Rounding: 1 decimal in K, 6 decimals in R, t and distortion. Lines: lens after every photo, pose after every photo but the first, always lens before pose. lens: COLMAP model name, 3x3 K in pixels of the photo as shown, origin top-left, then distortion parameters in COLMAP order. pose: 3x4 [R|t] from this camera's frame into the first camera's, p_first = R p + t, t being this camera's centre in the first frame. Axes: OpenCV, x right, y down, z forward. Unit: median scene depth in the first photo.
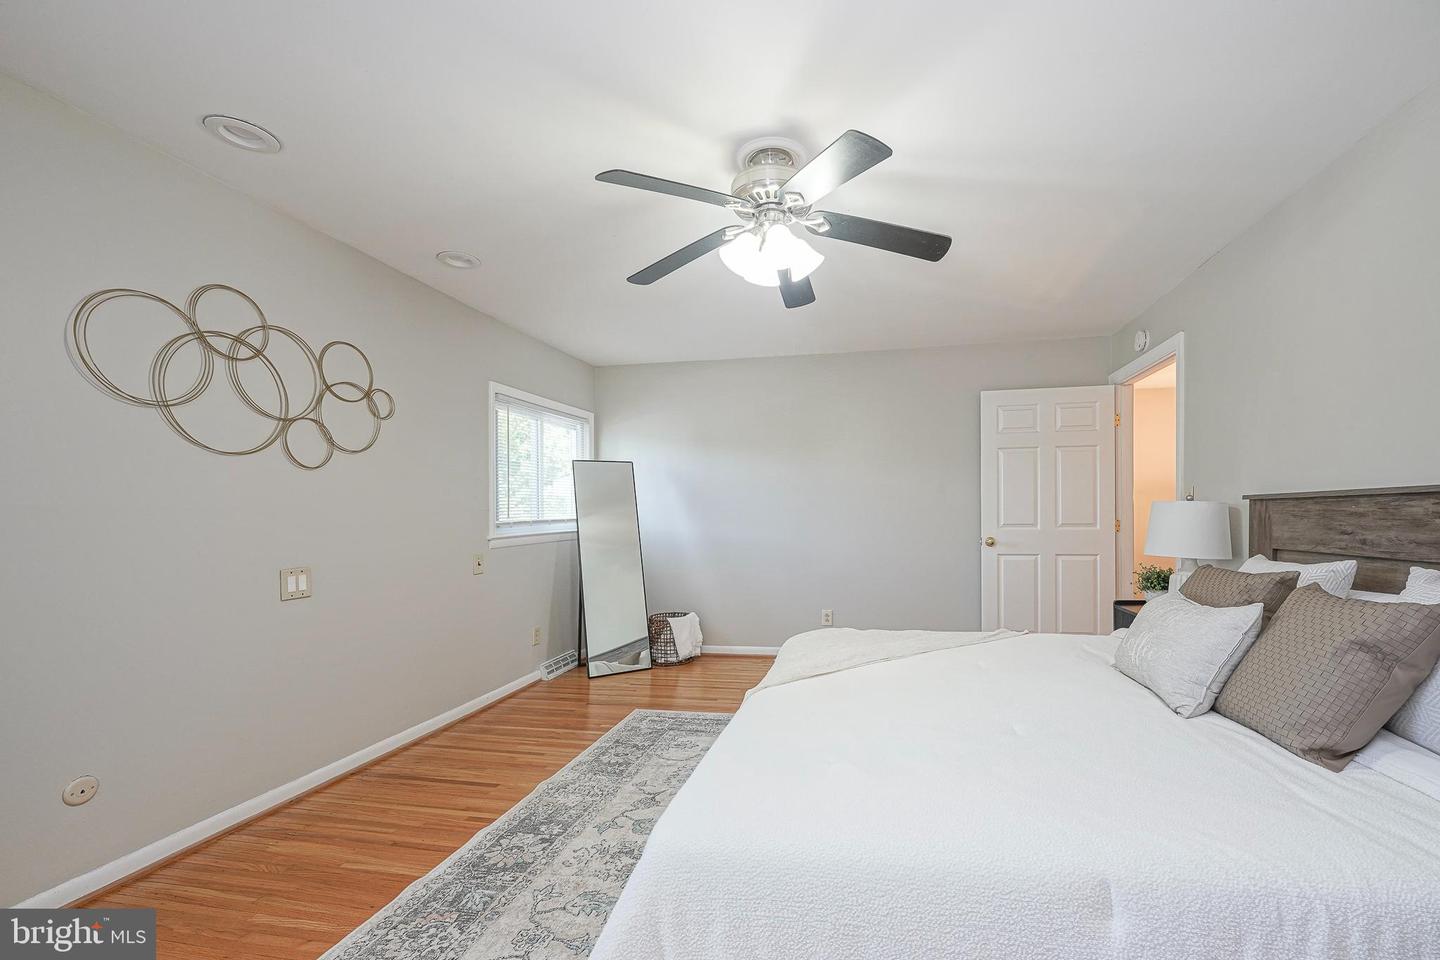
lens RADIAL K [[598.8, 0, 779.2], [0, 598.8, 524.0], [0, 0, 1]] dist [-0.004166, 0.000973]
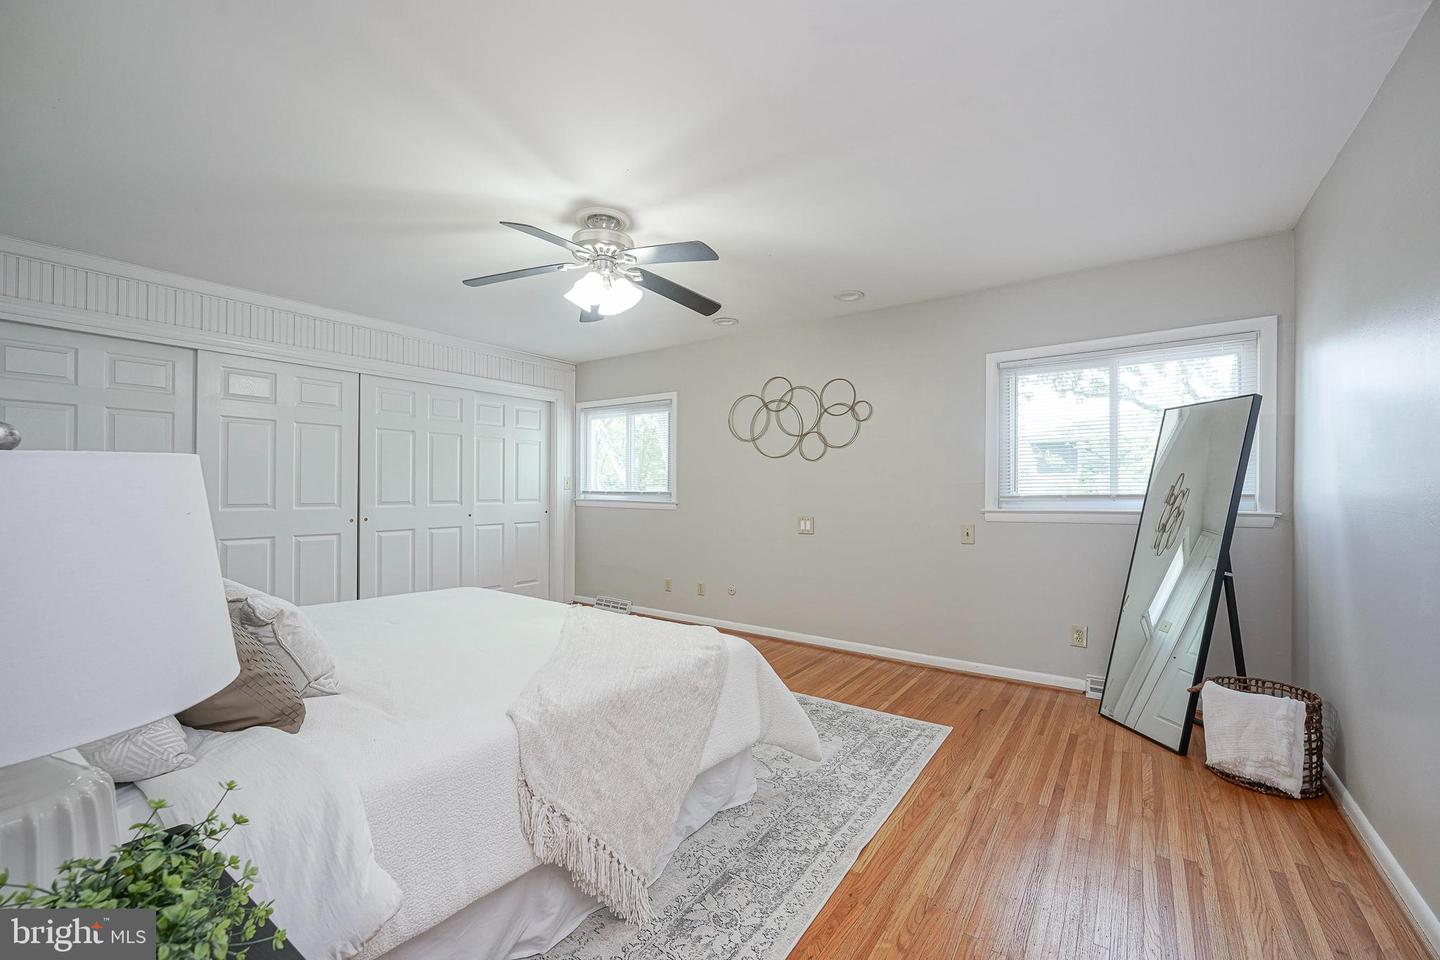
lens RADIAL K [[598.8, 0, 718.3], [0, 598.8, 484.9], [0, 0, 1]] dist [-0.004166, 0.000973]
pose [[-0.441817, 0.004082, -0.897096, 0.915196], [-0.012946, 0.999857, 0.010926, -0.037926], [0.897012, 0.016441, -0.441700, 1.546709]]
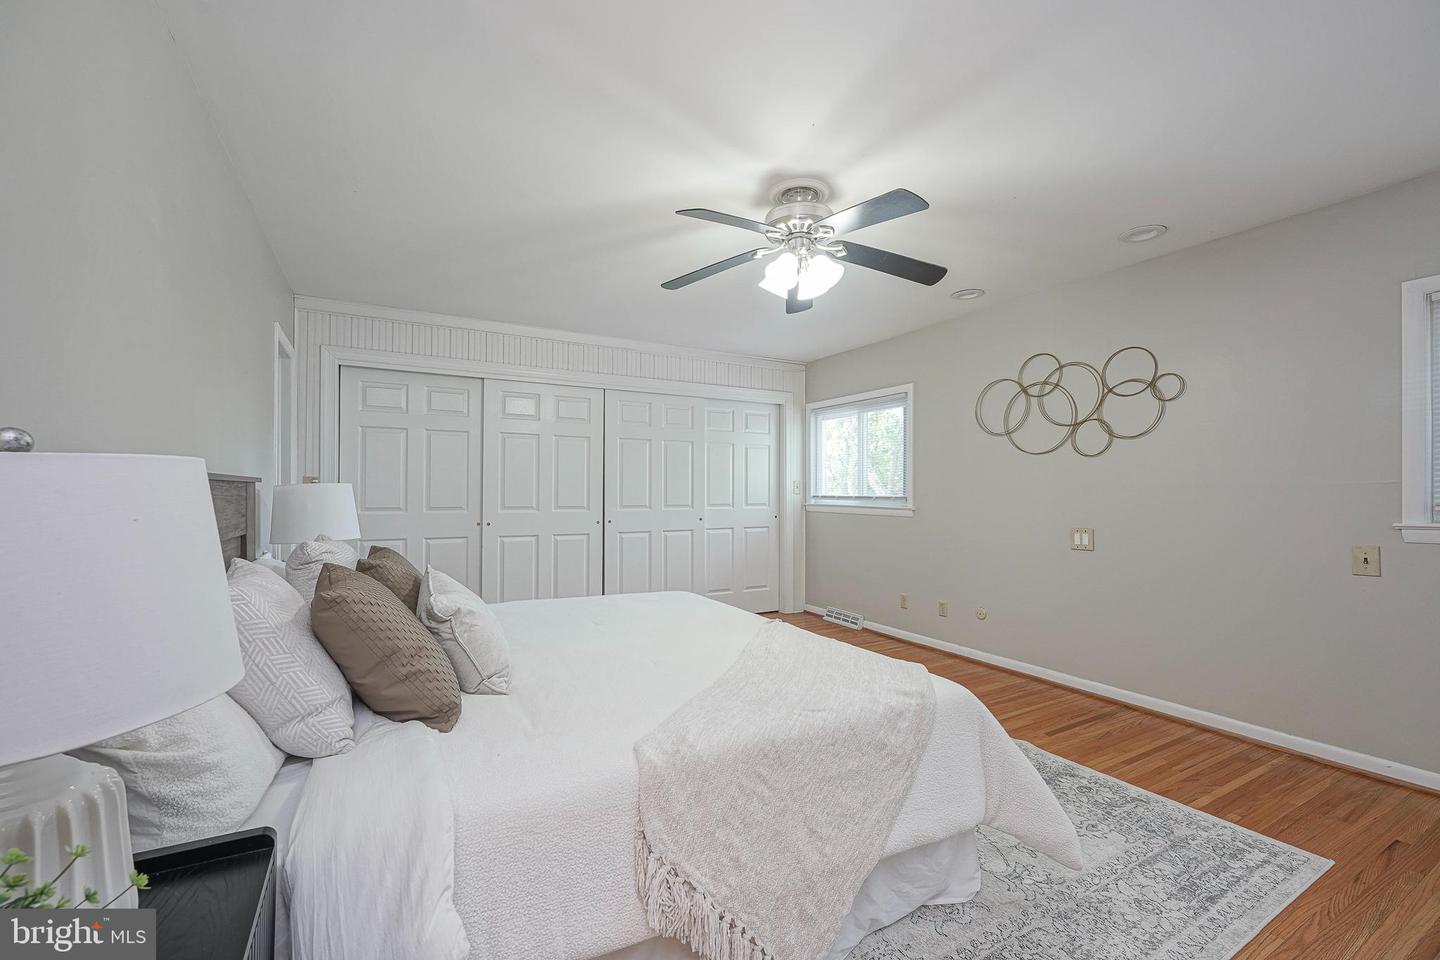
lens RADIAL K [[598.8, 0, 703.8], [0, 598.8, 485.8], [0, 0, 1]] dist [-0.004166, 0.000973]
pose [[-0.788296, 0.003496, -0.615287, 0.751801], [-0.002045, 0.999963, 0.008302, -0.035606], [0.615293, 0.007802, -0.788260, 1.549279]]
